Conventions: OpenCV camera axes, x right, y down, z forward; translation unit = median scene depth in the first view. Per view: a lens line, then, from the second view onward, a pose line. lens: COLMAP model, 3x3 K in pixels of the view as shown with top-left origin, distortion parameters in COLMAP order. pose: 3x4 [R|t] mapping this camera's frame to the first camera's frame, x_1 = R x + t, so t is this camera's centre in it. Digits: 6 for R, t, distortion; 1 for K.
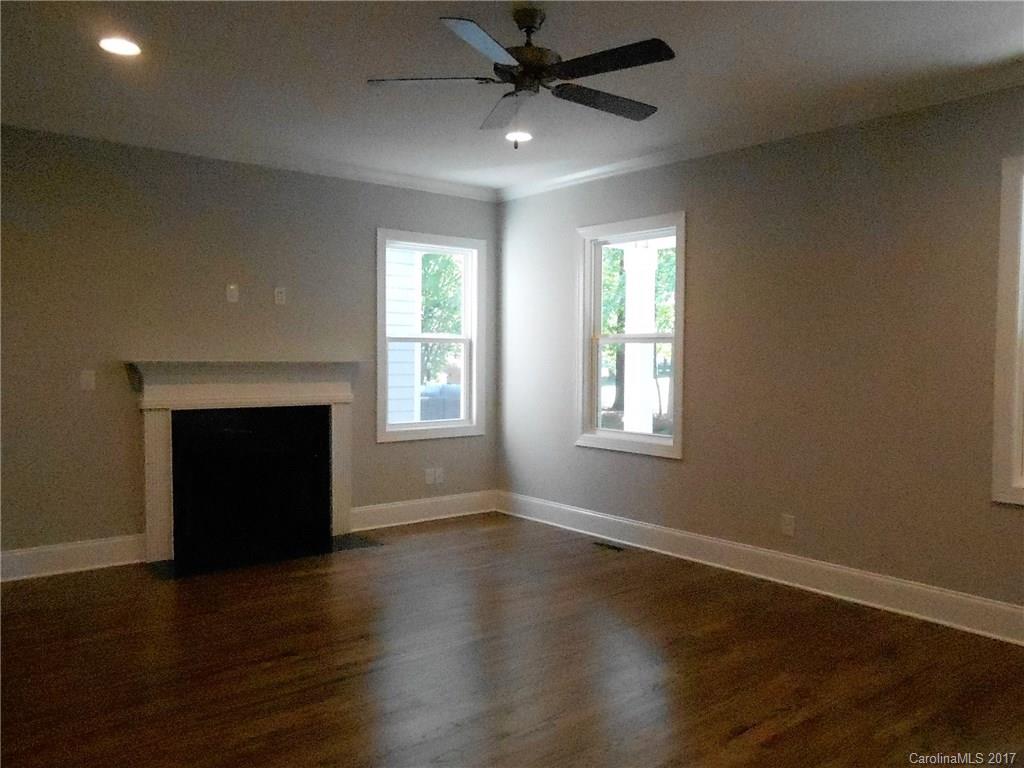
lens RADIAL K [[802.8, 0, 517.0], [0, 802.8, 381.7], [0, 0, 1]] dist [-0.018459, 0.018882]
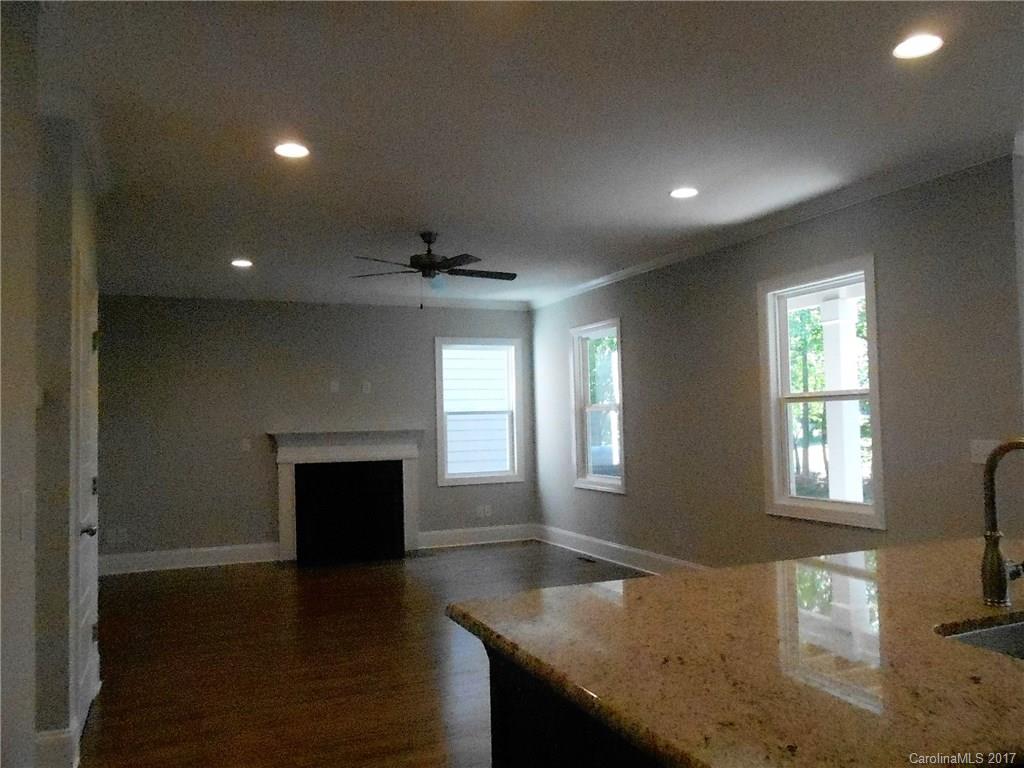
lens RADIAL K [[802.8, 0, 508.1], [0, 802.8, 383.9], [0, 0, 1]] dist [-0.018459, 0.018882]
pose [[0.959031, -0.043049, -0.280013, 0.356477], [0.020793, 0.996418, -0.081974, 0.014447], [0.282539, 0.072793, 0.956490, -0.343932]]
